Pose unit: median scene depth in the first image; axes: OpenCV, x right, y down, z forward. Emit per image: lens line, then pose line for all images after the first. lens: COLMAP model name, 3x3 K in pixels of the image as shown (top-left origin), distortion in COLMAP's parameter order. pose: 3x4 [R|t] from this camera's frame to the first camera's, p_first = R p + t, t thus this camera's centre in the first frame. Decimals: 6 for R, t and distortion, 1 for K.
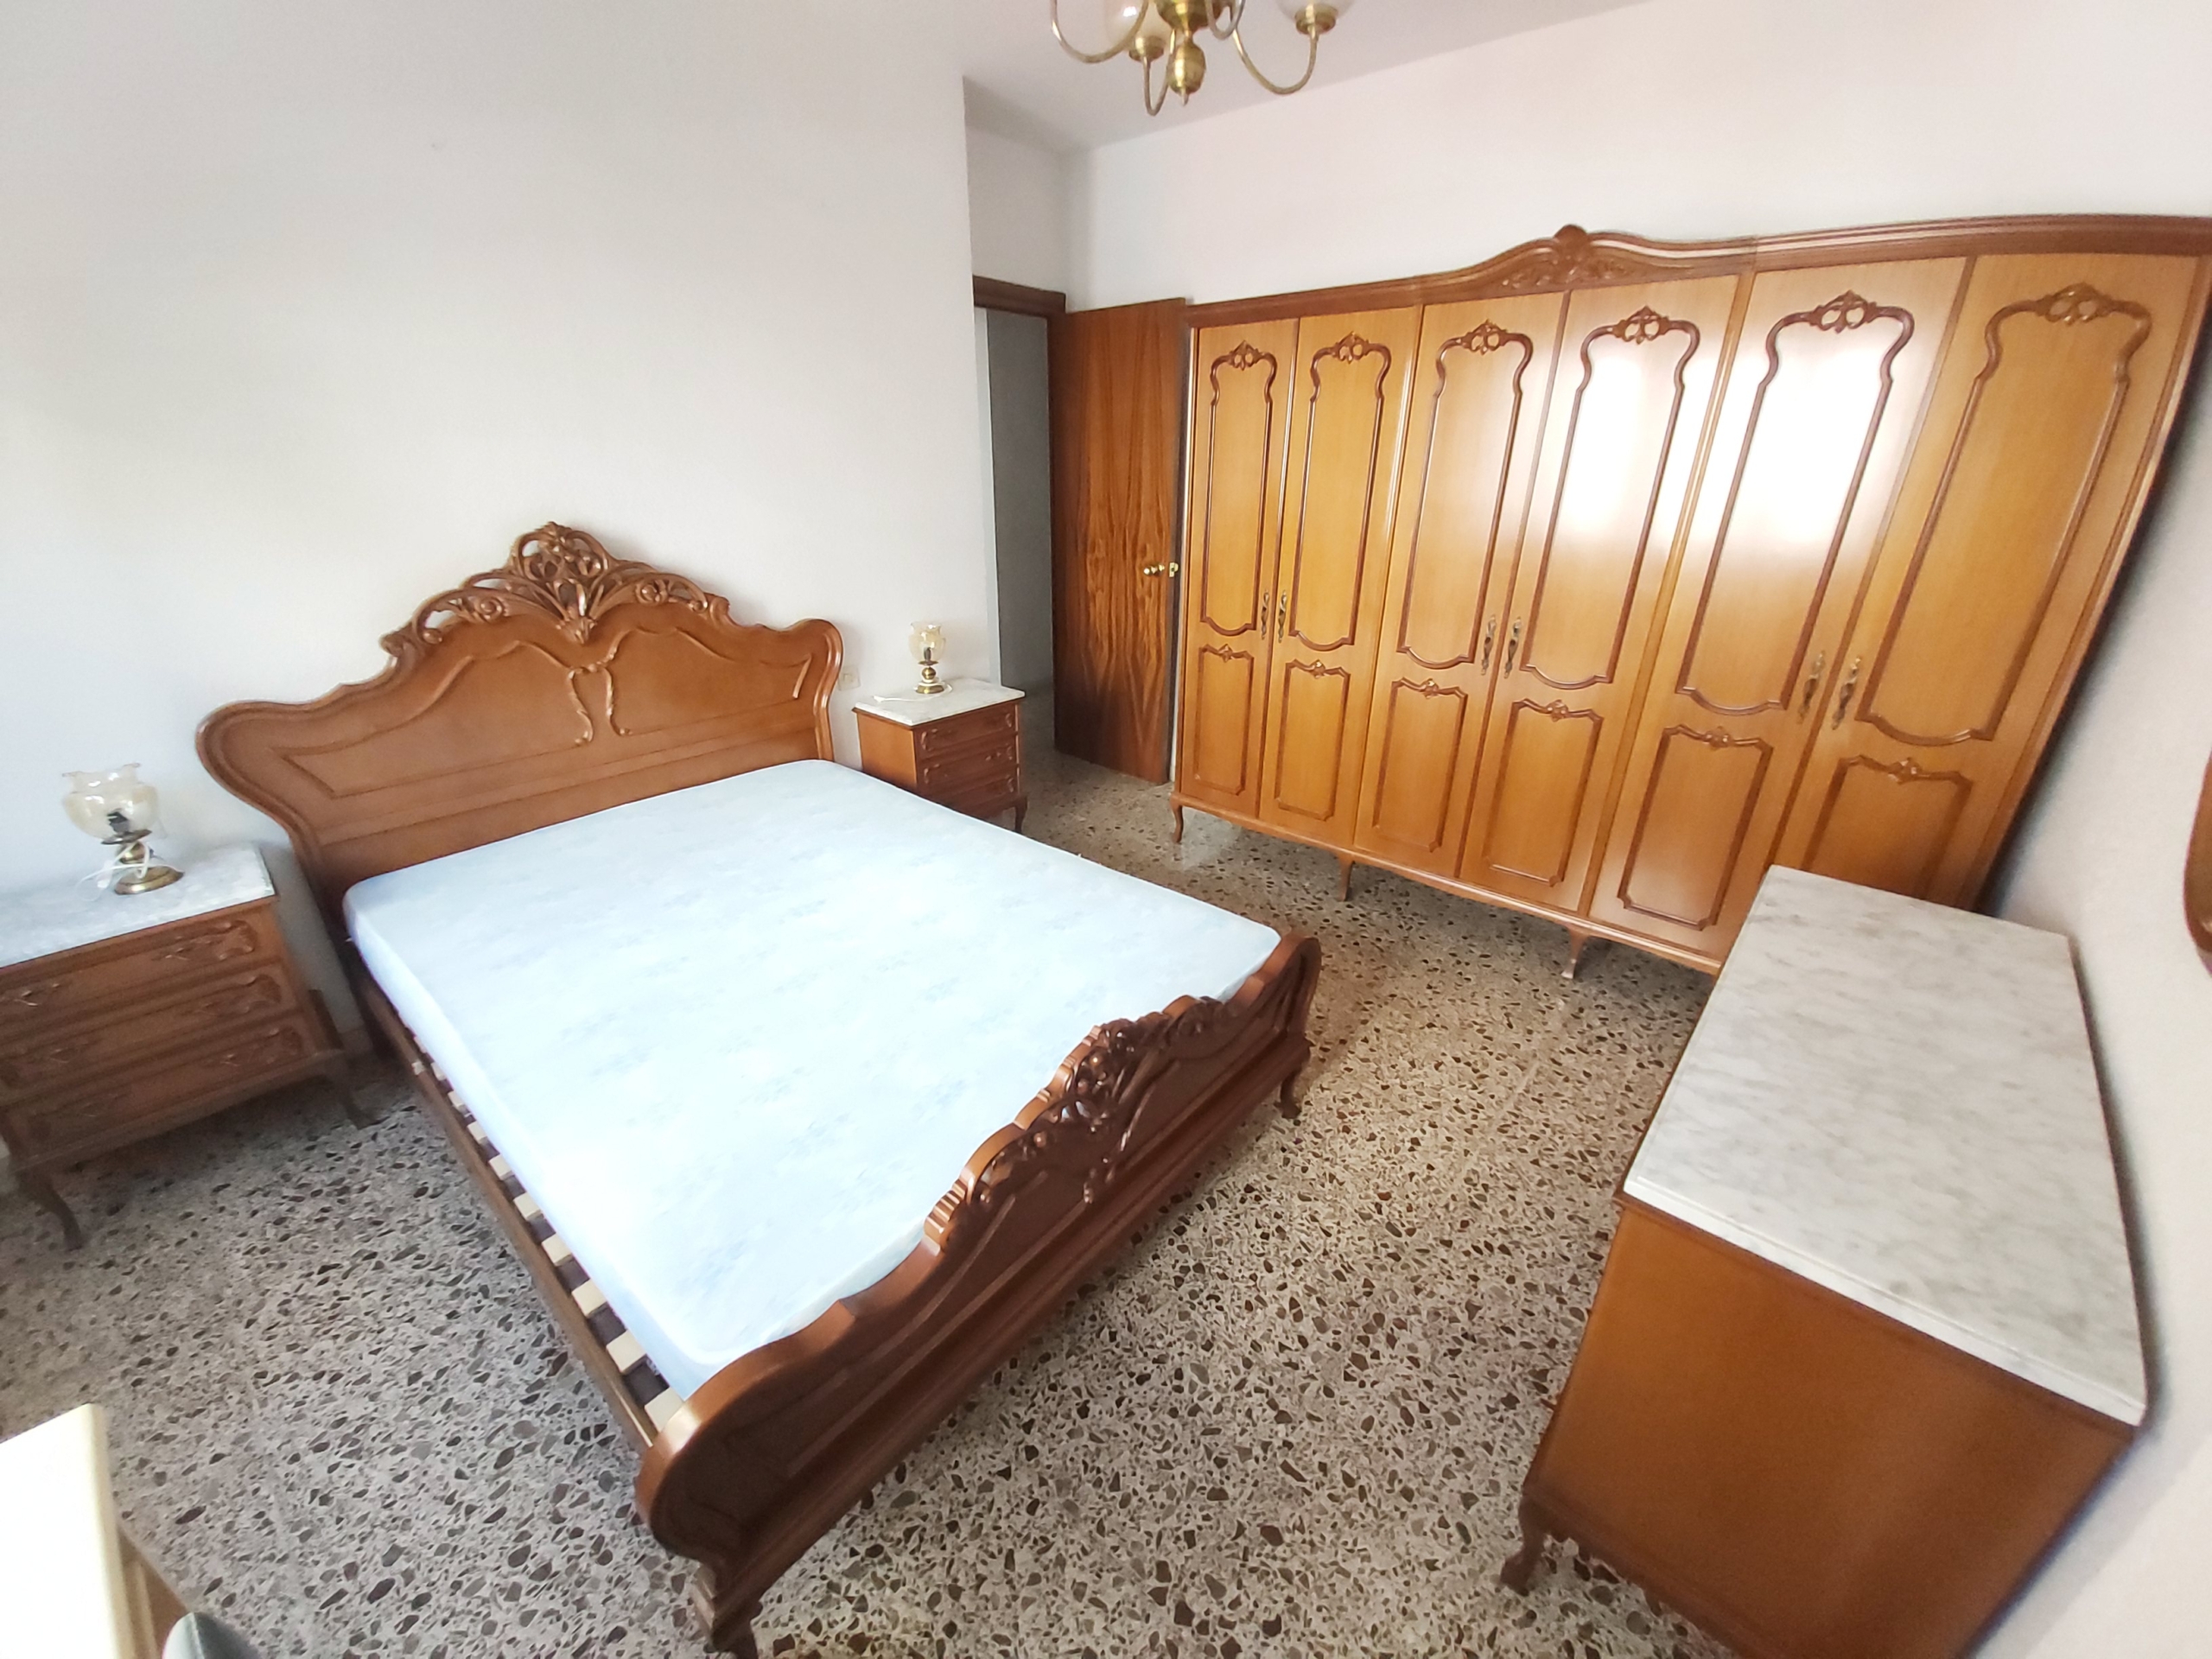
lens RADIAL K [[868.0, 0, 1106.0], [0, 868.0, 829.5], [0, 0, 1]] dist [0.000451, -0.000064]
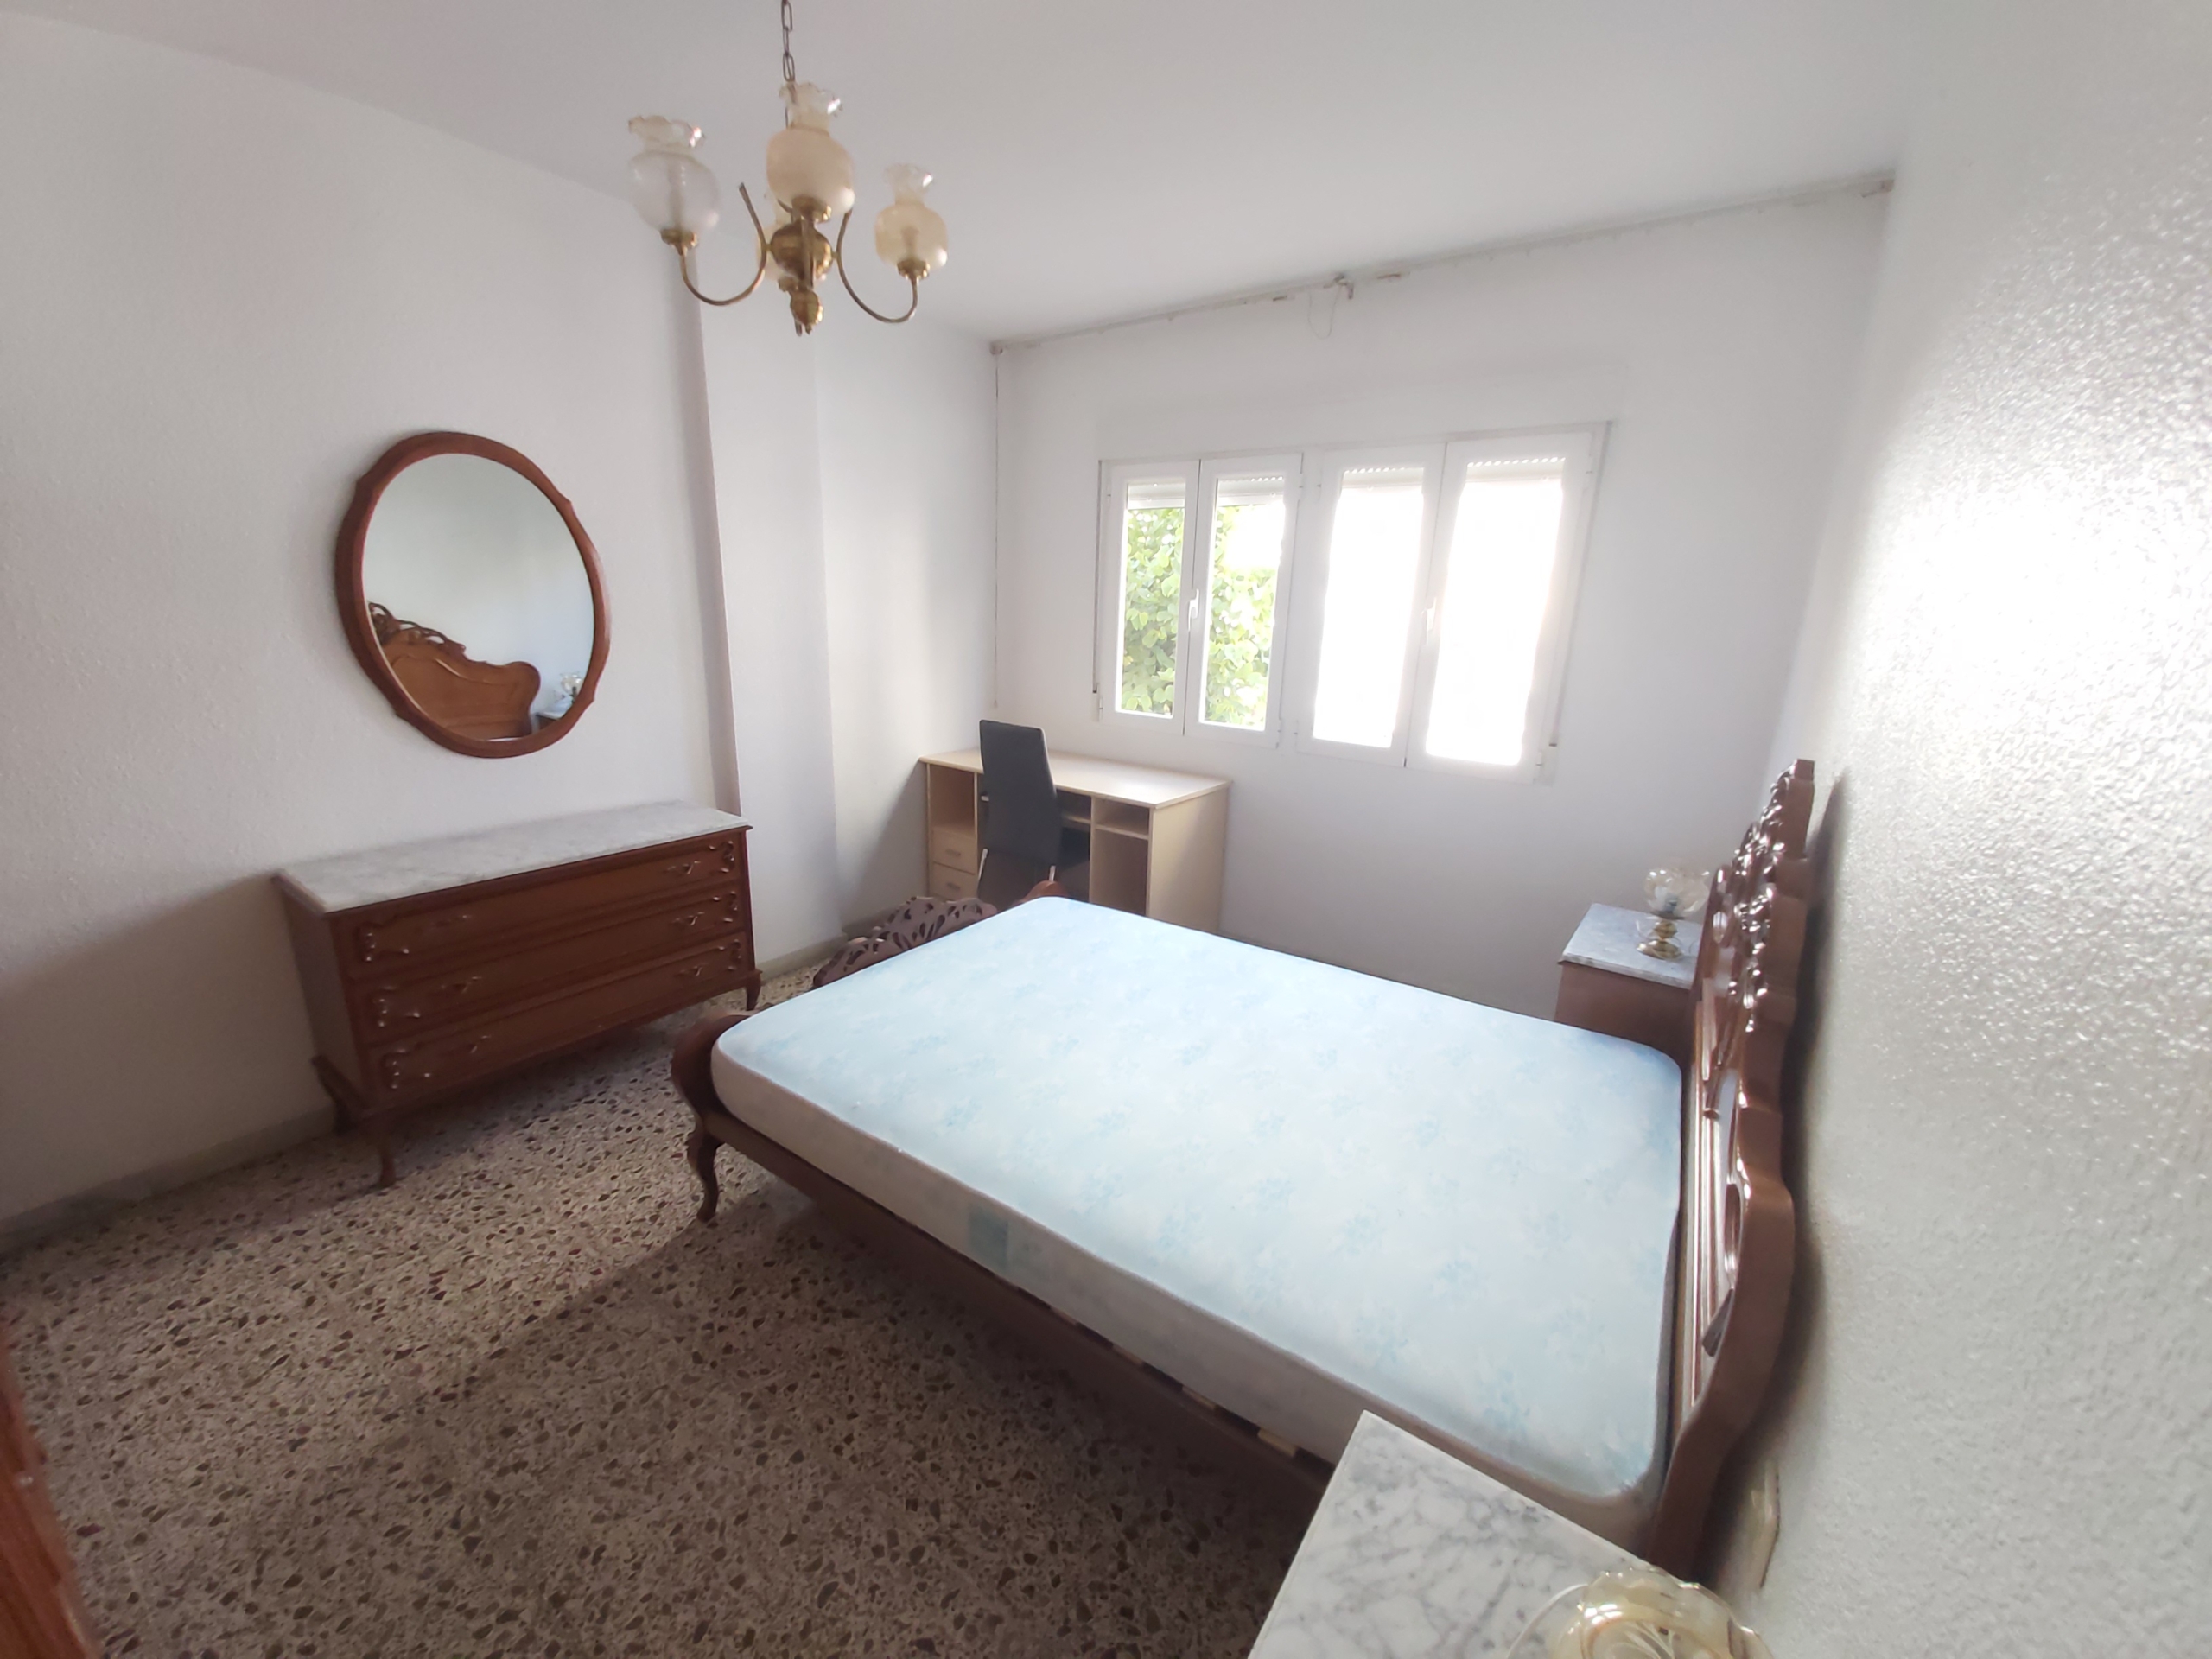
lens RADIAL K [[868.0, 0, 1106.0], [0, 868.0, 829.5], [0, 0, 1]] dist [0.000451, -0.000064]
pose [[-0.992374, -0.008497, -0.122972, -0.118060], [-0.083380, 0.781032, 0.618899, -0.677602], [0.090786, 0.624433, -0.775784, 1.525778]]
